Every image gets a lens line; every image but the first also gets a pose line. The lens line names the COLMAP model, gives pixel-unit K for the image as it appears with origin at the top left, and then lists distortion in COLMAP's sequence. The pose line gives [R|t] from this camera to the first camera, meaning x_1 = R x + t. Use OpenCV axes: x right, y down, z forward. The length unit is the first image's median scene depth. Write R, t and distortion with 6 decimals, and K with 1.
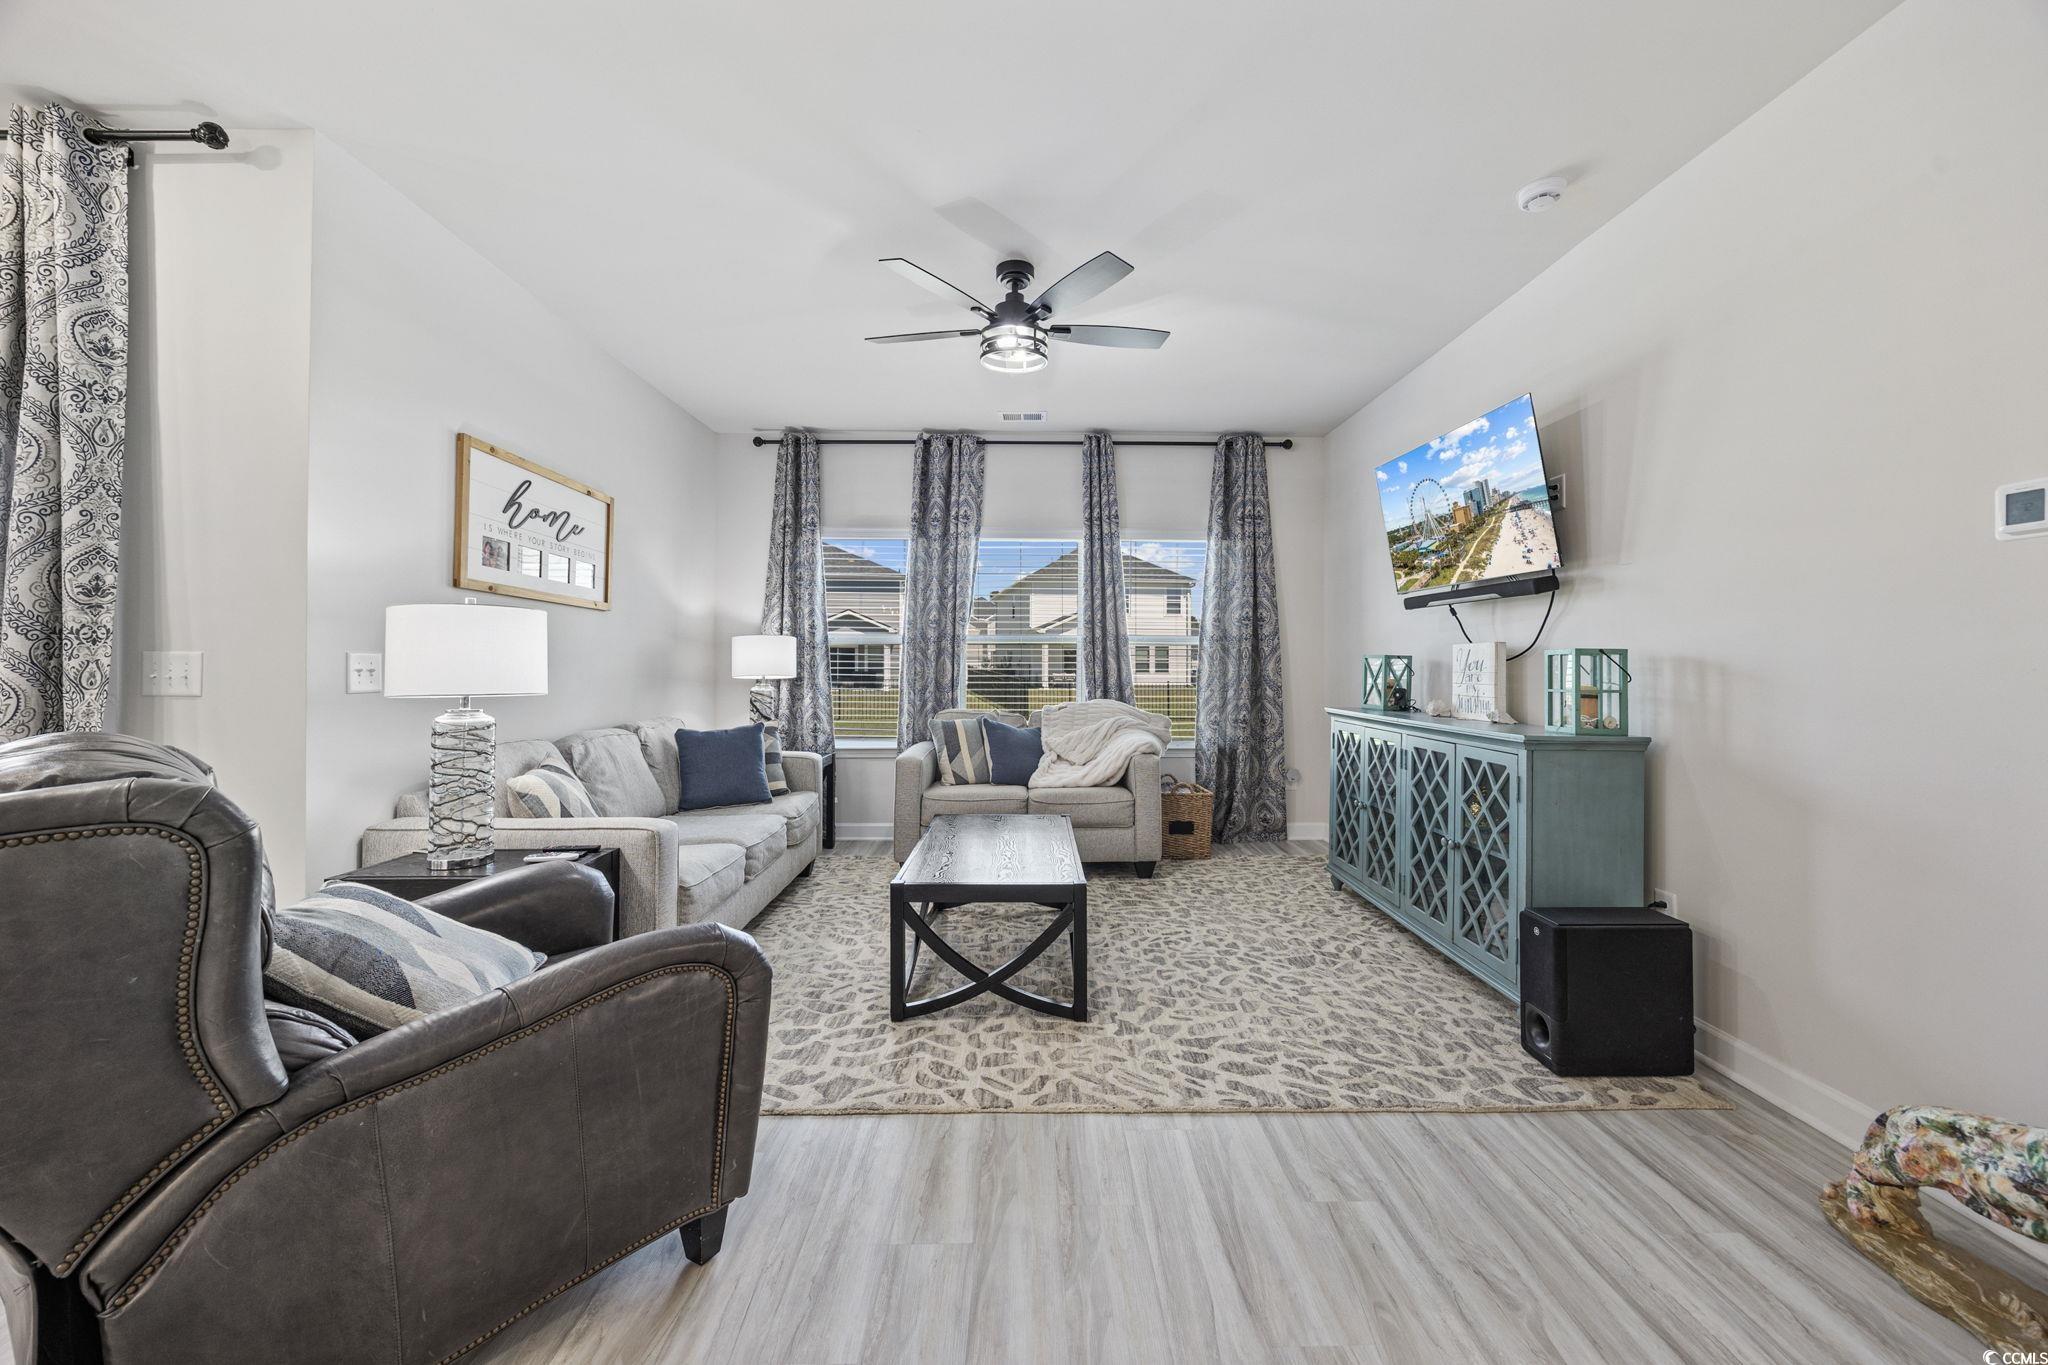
lens RADIAL K [[859.1, 0, 1044.3], [0, 859.1, 651.7], [0, 0, 1]] dist [-0.012882, 0.001367]
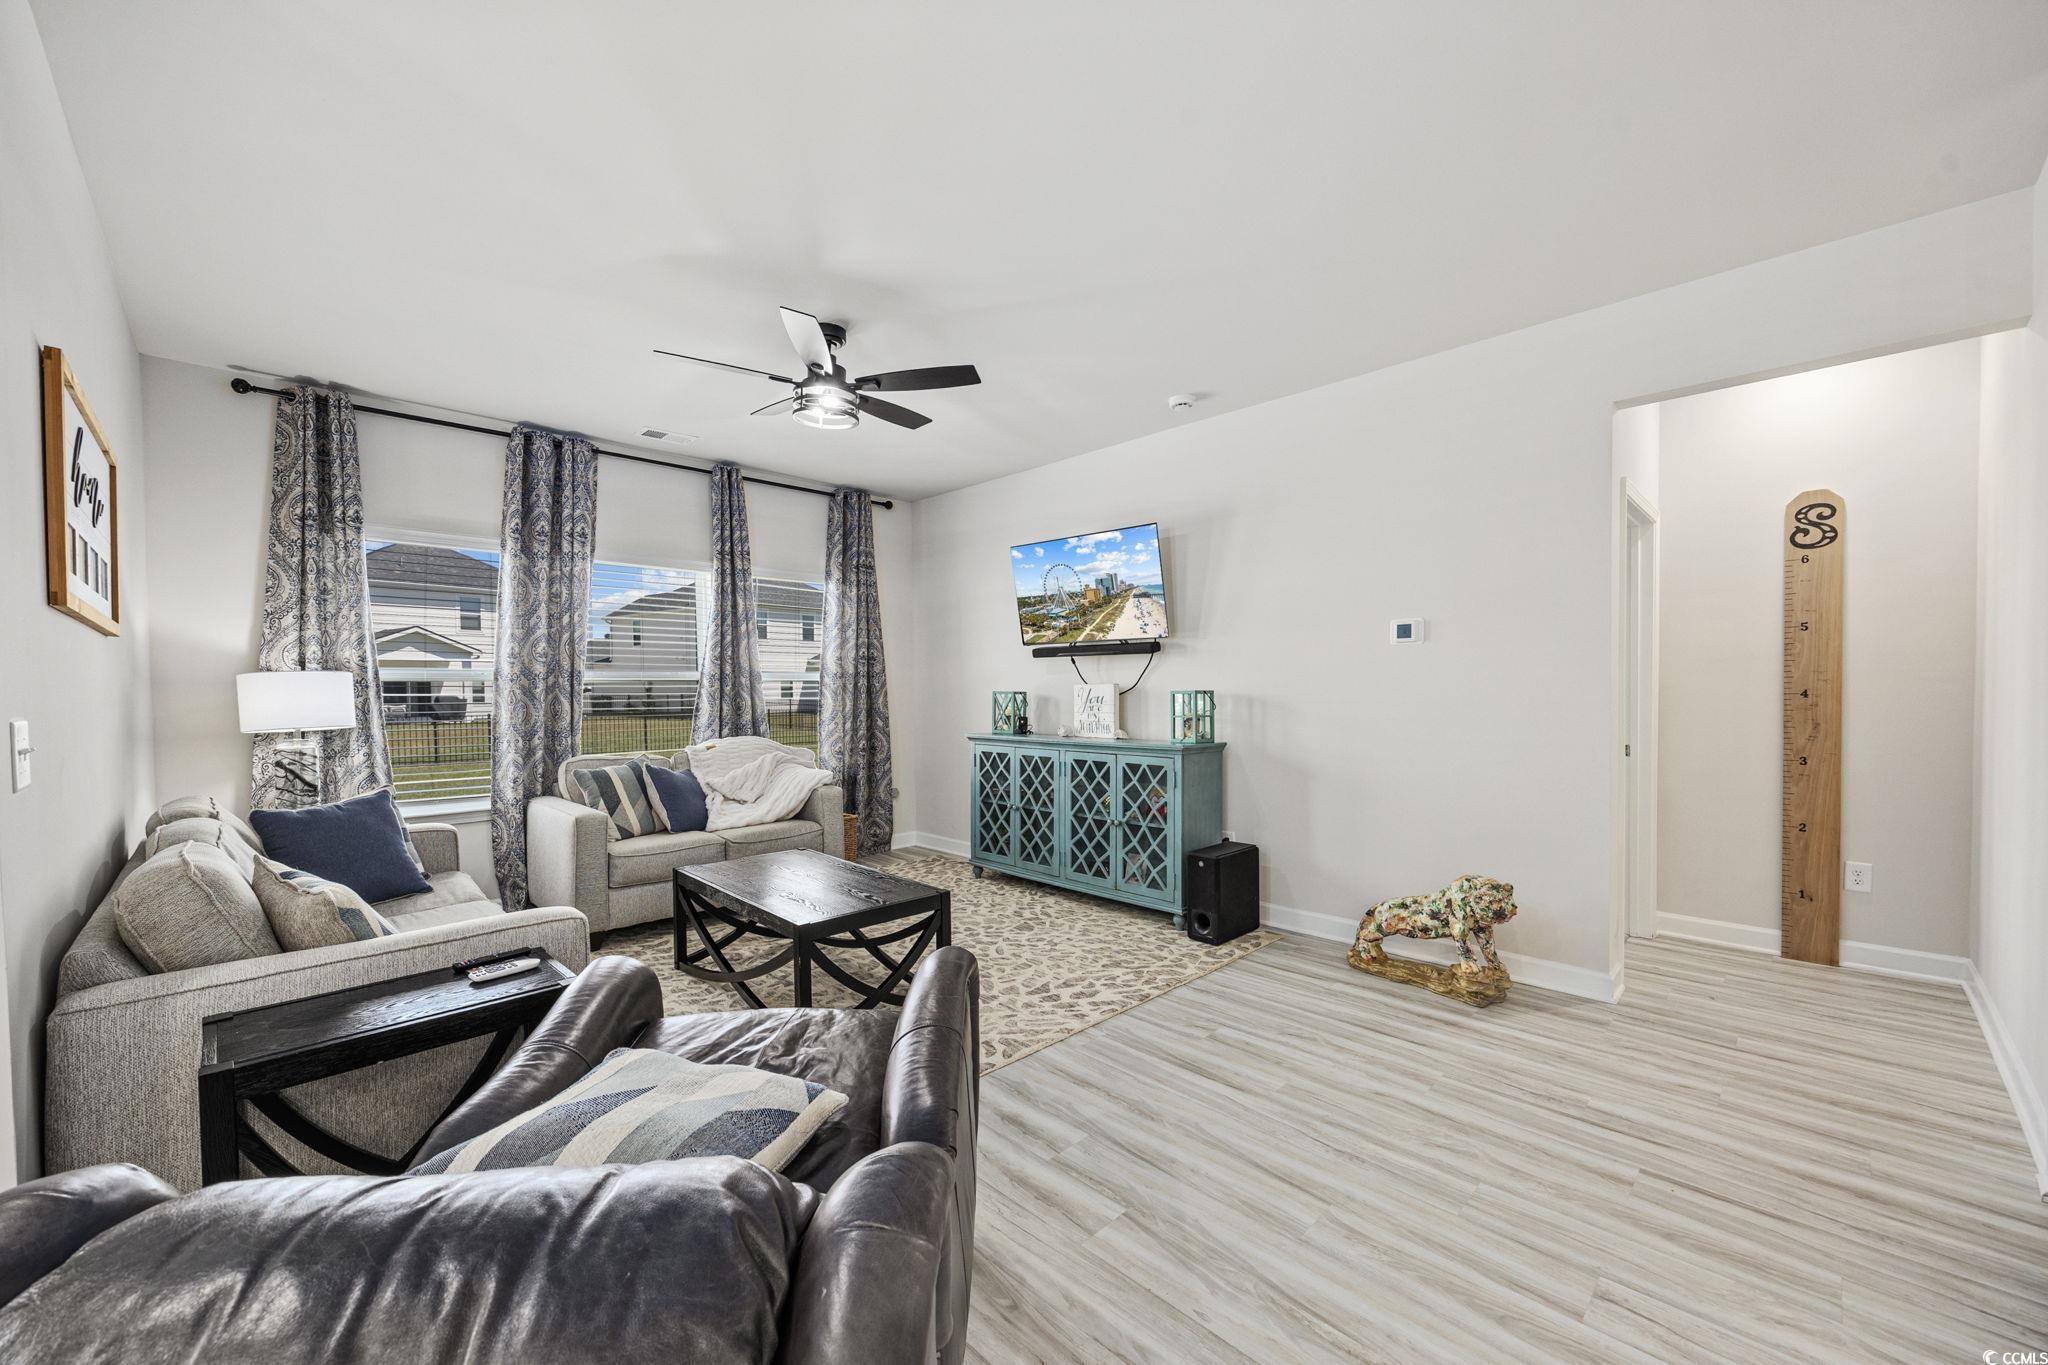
lens RADIAL K [[859.1, 0, 1097.3], [0, 859.1, 694.6], [0, 0, 1]] dist [-0.012882, 0.001367]
pose [[0.659350, -0.014074, 0.751704, -0.531519], [-0.005686, 0.999703, 0.023705, -0.024780], [-0.751814, -0.019904, 0.659074, 0.044729]]
